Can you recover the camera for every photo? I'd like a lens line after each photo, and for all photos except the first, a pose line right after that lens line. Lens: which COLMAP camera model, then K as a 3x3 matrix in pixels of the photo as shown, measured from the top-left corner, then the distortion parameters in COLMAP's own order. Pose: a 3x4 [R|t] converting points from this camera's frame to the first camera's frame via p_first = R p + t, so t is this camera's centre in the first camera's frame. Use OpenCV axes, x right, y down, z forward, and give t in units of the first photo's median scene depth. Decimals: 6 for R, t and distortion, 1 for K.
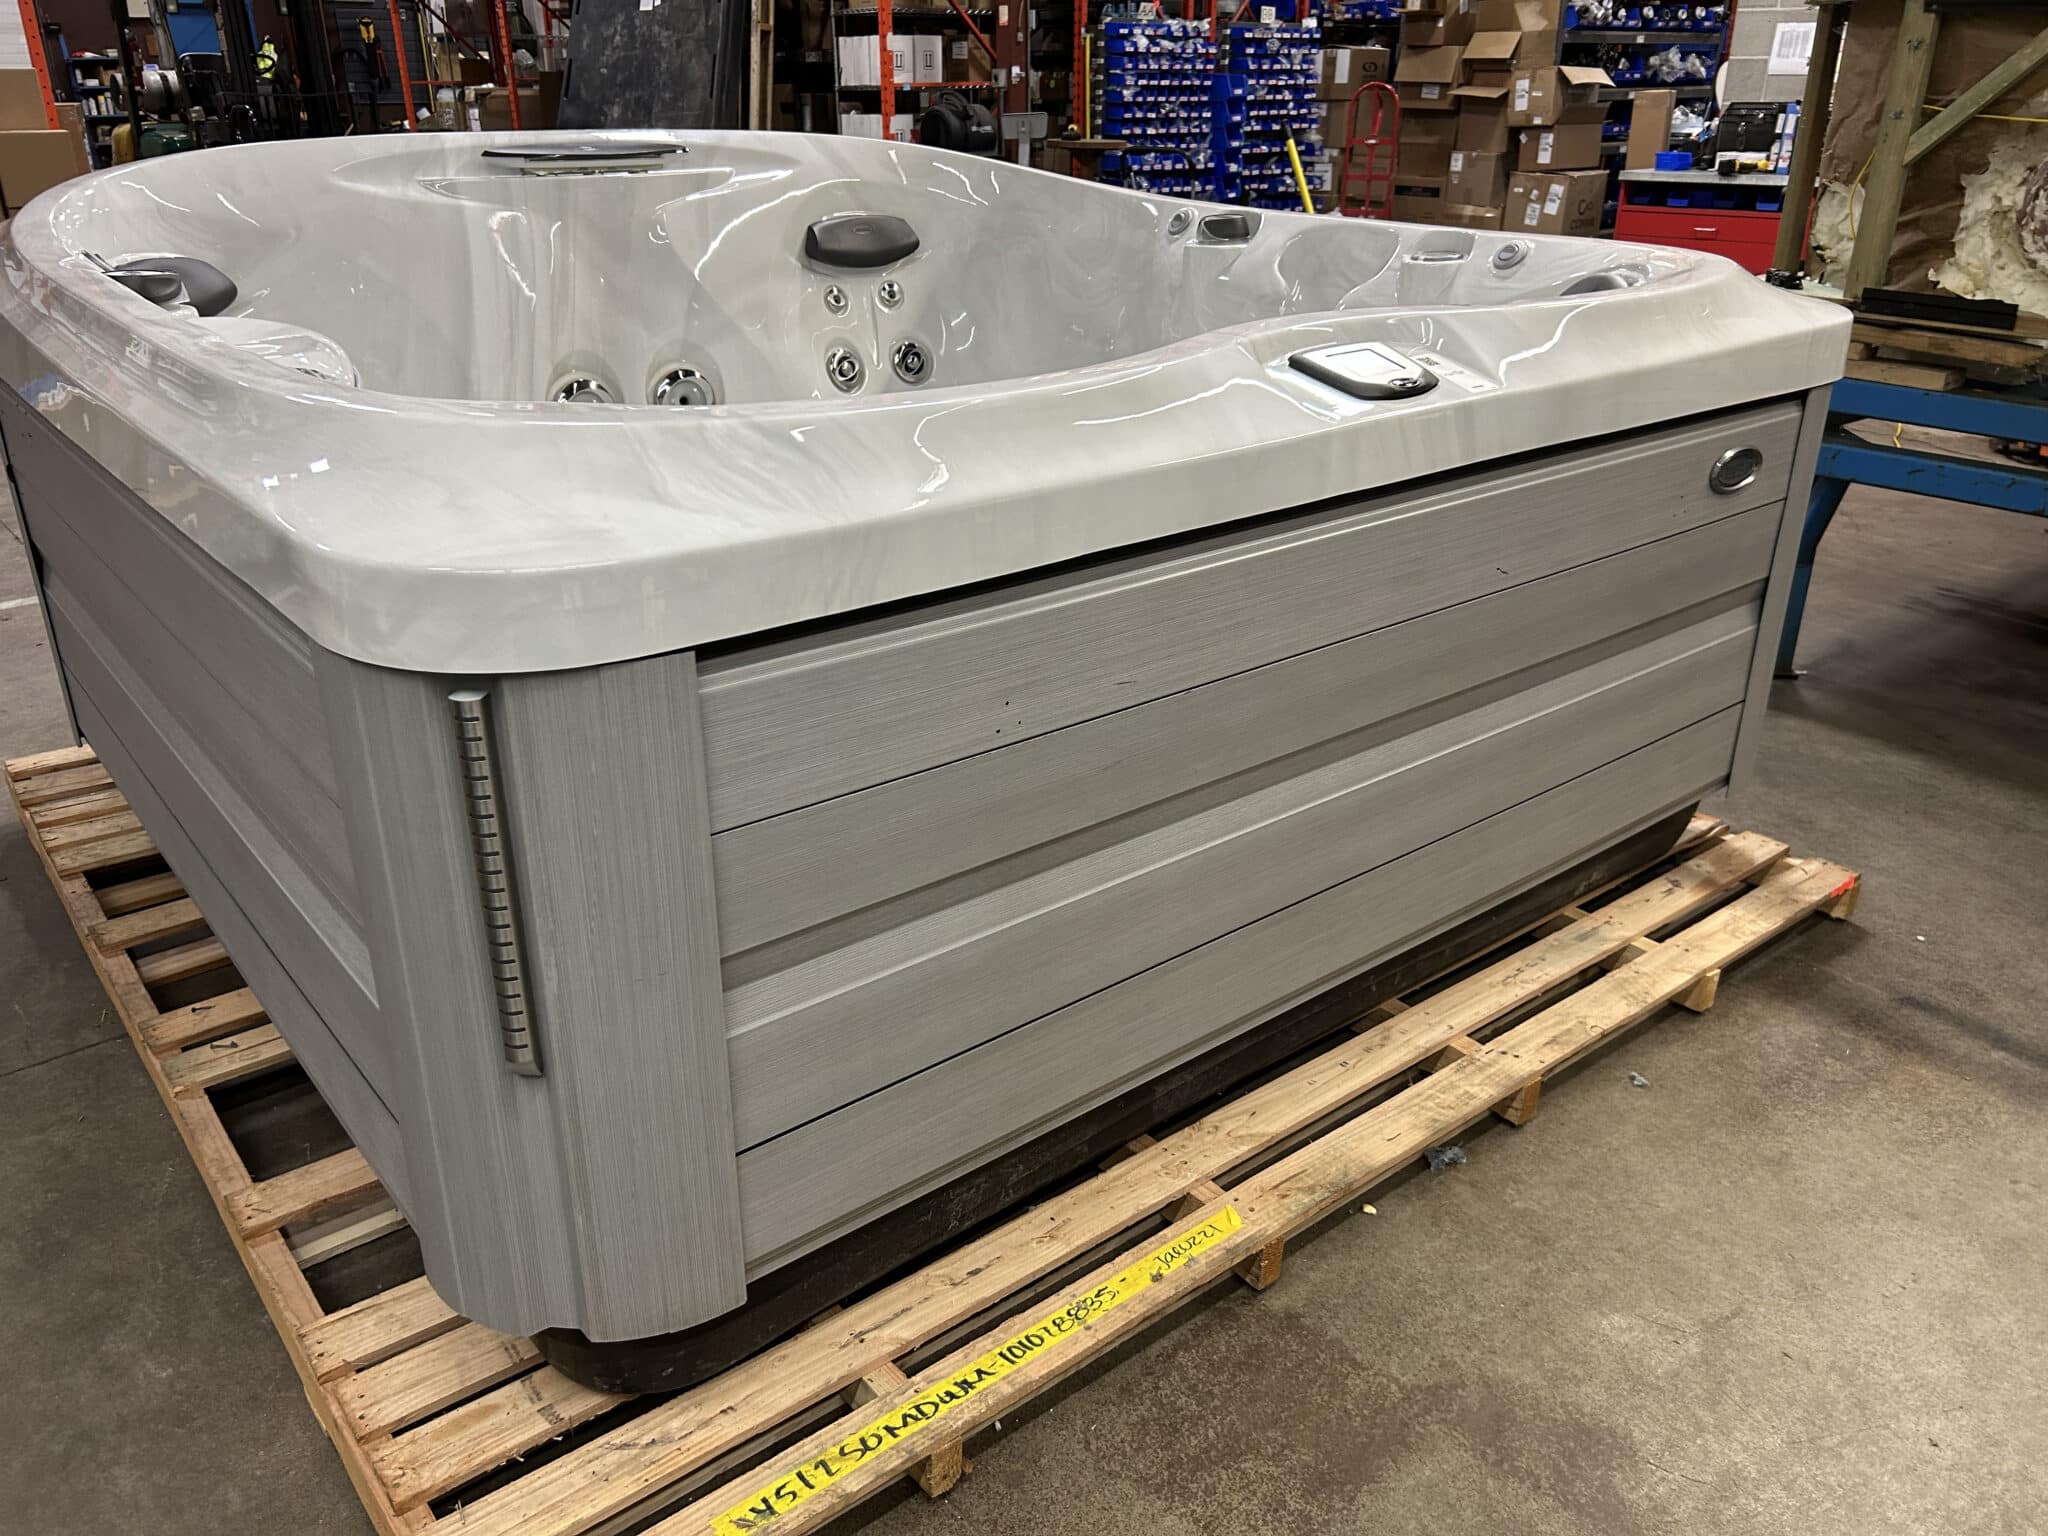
lens RADIAL K [[1579.8, 0, 1024.0], [0, 1579.8, 768.0], [0, 0, 1]] dist [0.063863, -0.074118]
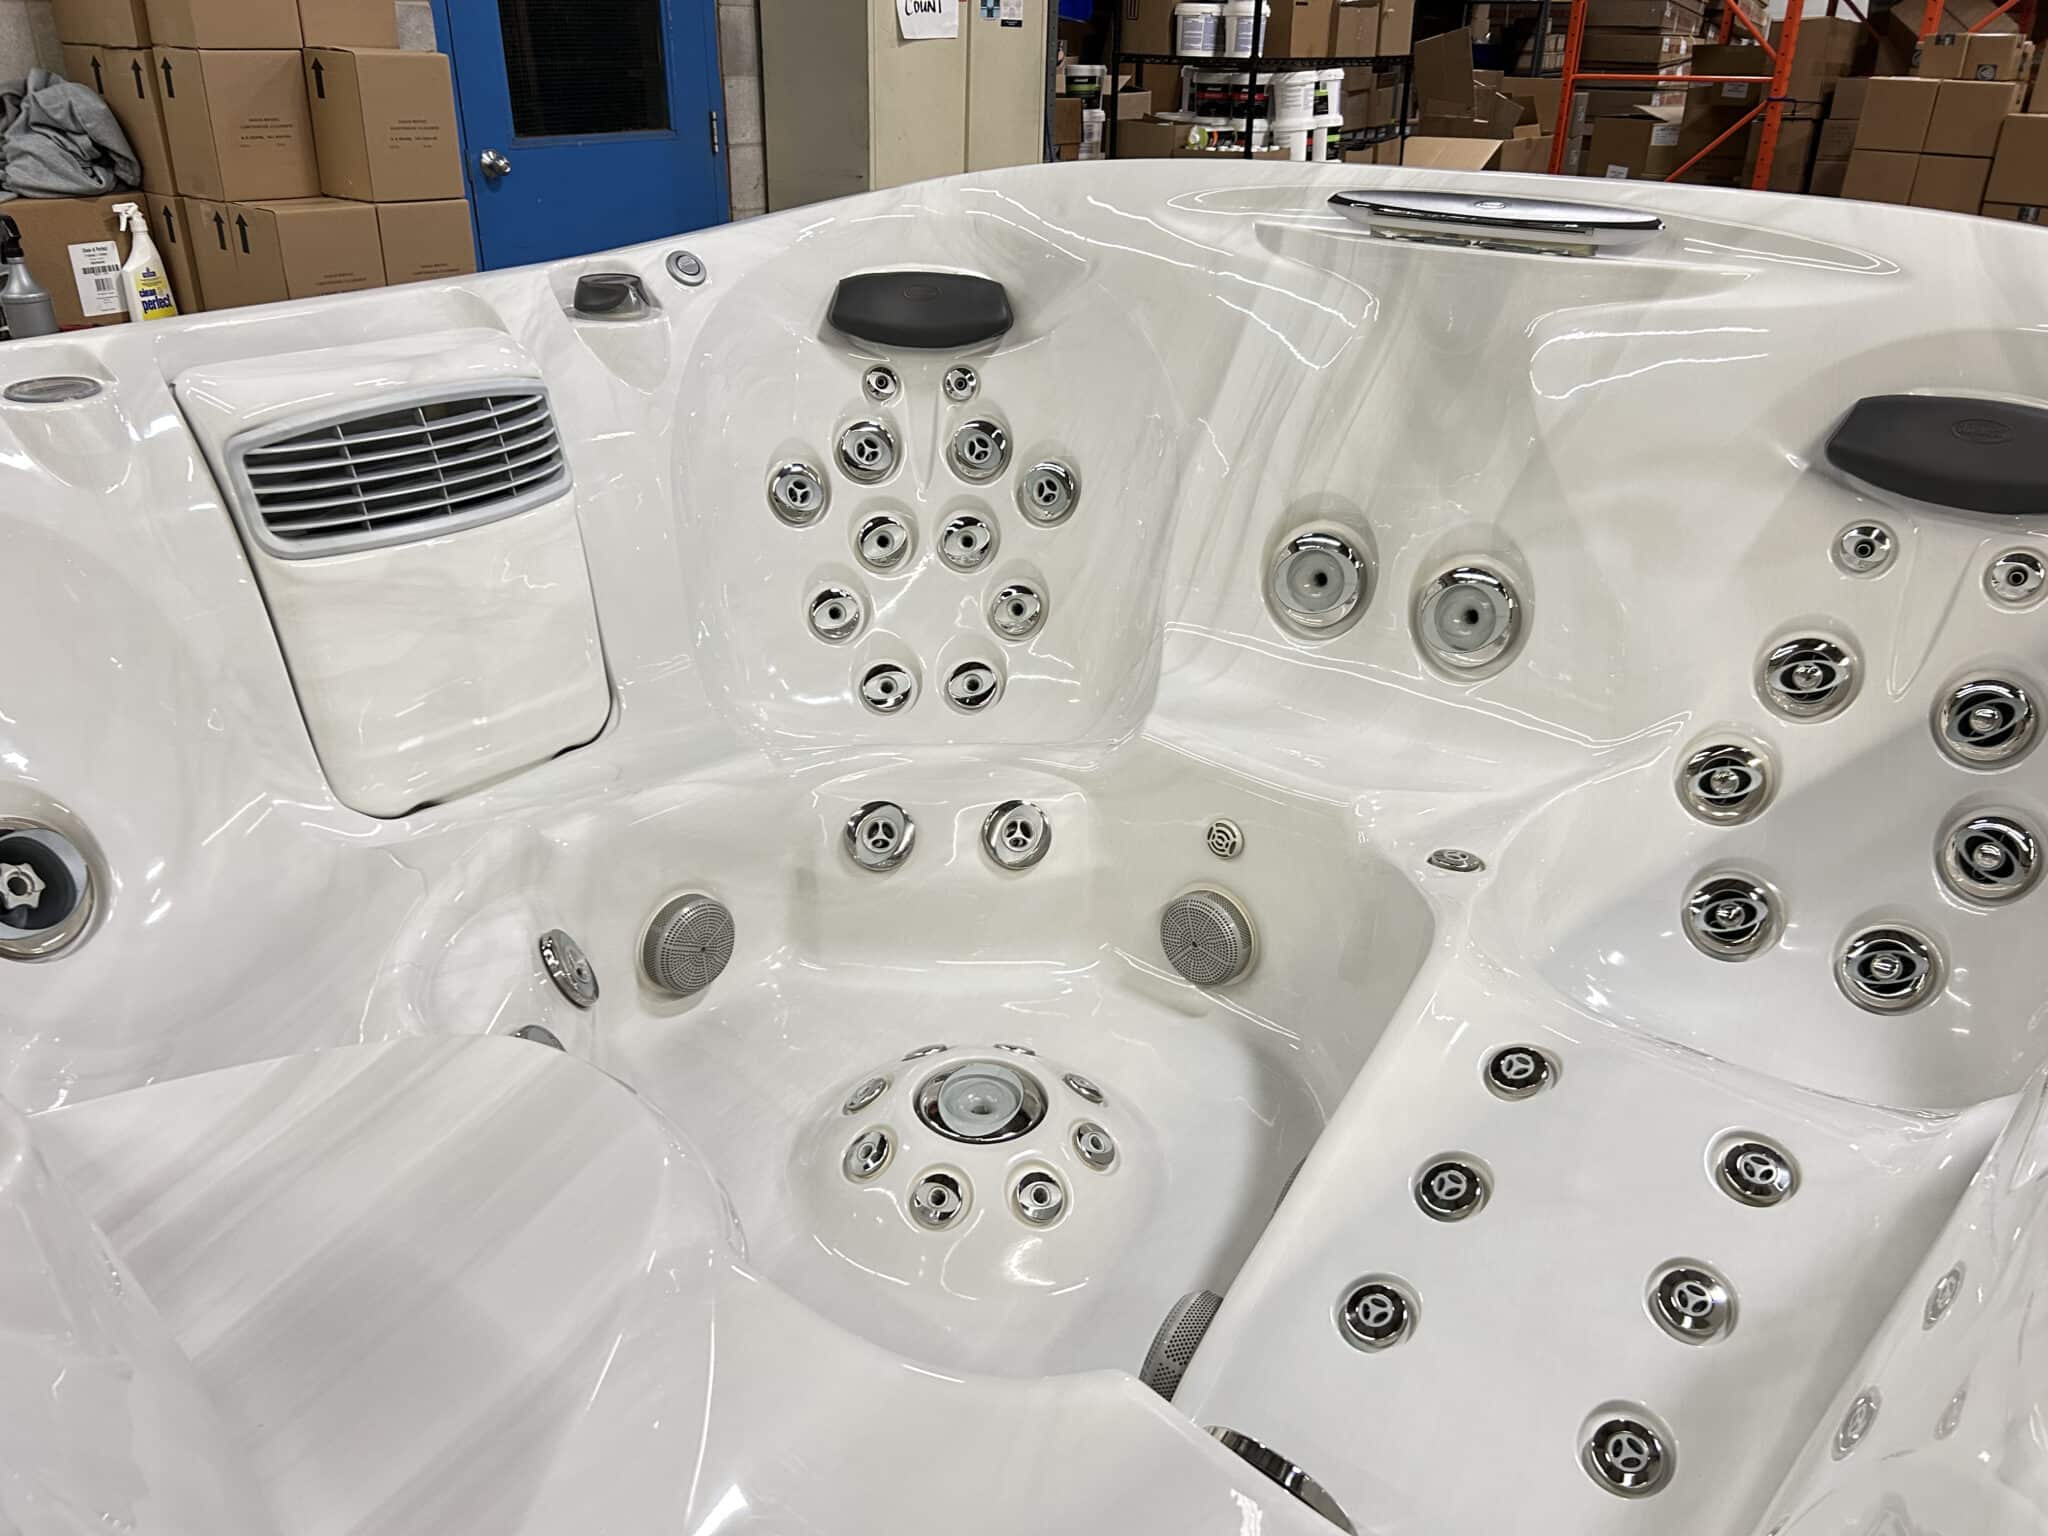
lens RADIAL K [[1579.8, 0, 1024.0], [0, 1579.8, 768.0], [0, 0, 1]] dist [0.063863, -0.074118]
pose [[0.201306, 0.422635, -0.883660, 0.104161], [-0.401358, 0.858511, 0.319174, -0.098573], [0.893526, 0.290412, 0.342451, 0.207343]]
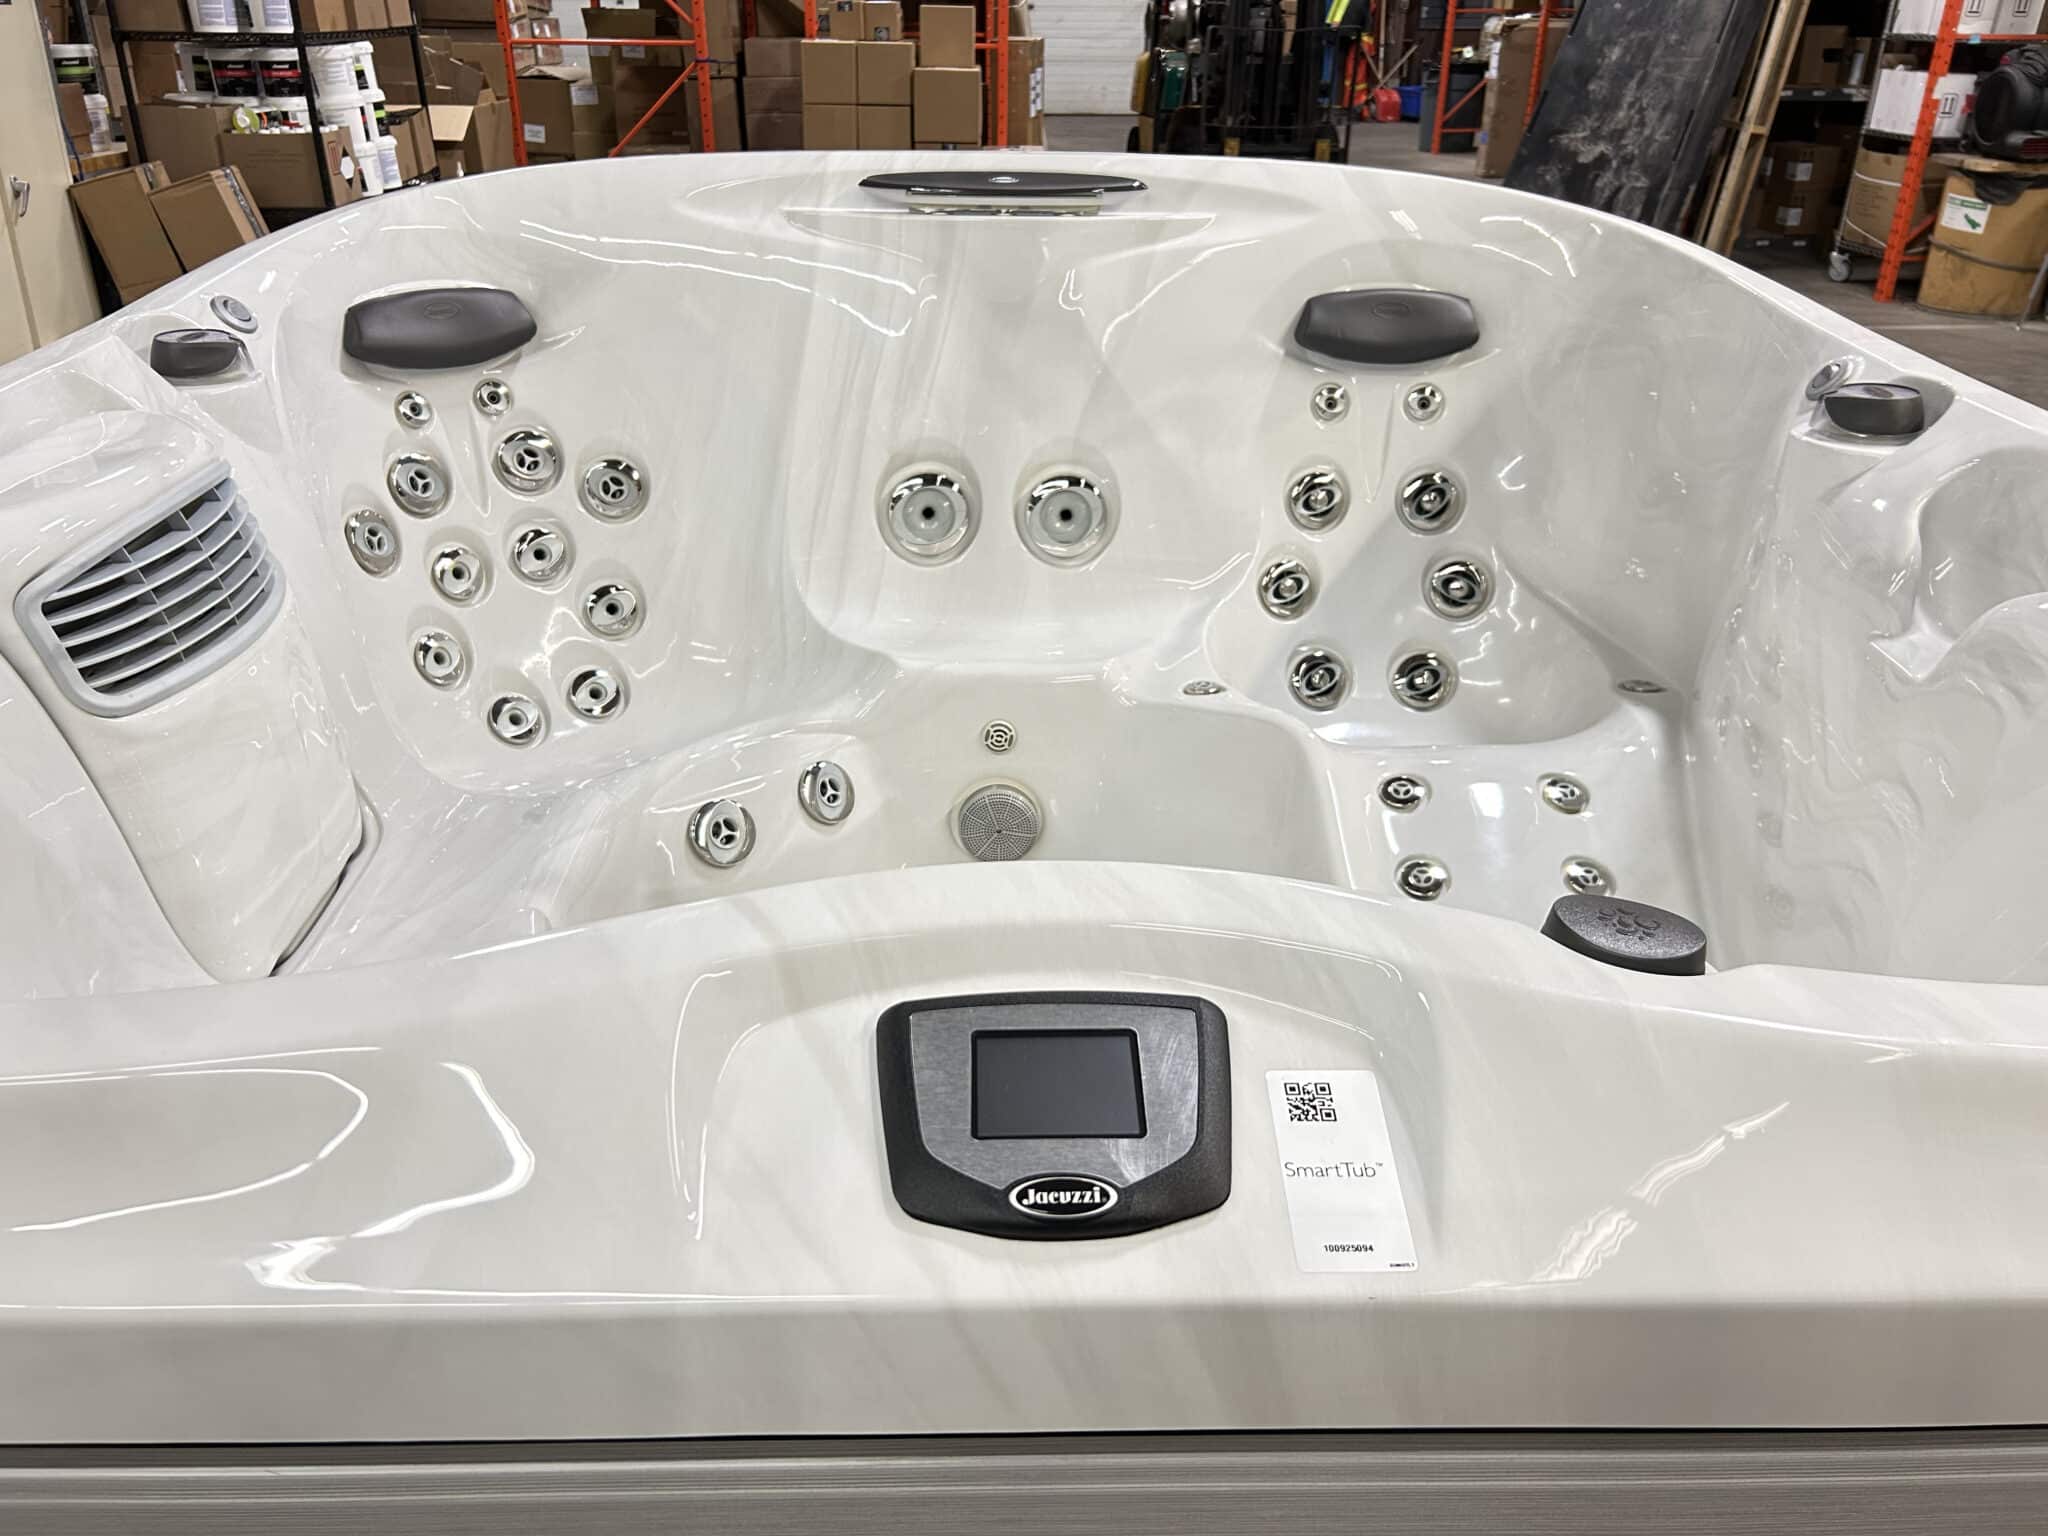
lens RADIAL K [[1566.8, 0, 1024.0], [0, 1566.8, 768.0], [0, 0, 1]] dist [0.075297, -0.087176]
pose [[0.797433, 0.279497, -0.534773, 0.067416], [-0.253843, 0.959405, 0.122908, -0.064365], [0.547416, 0.037737, 0.836009, 0.114592]]
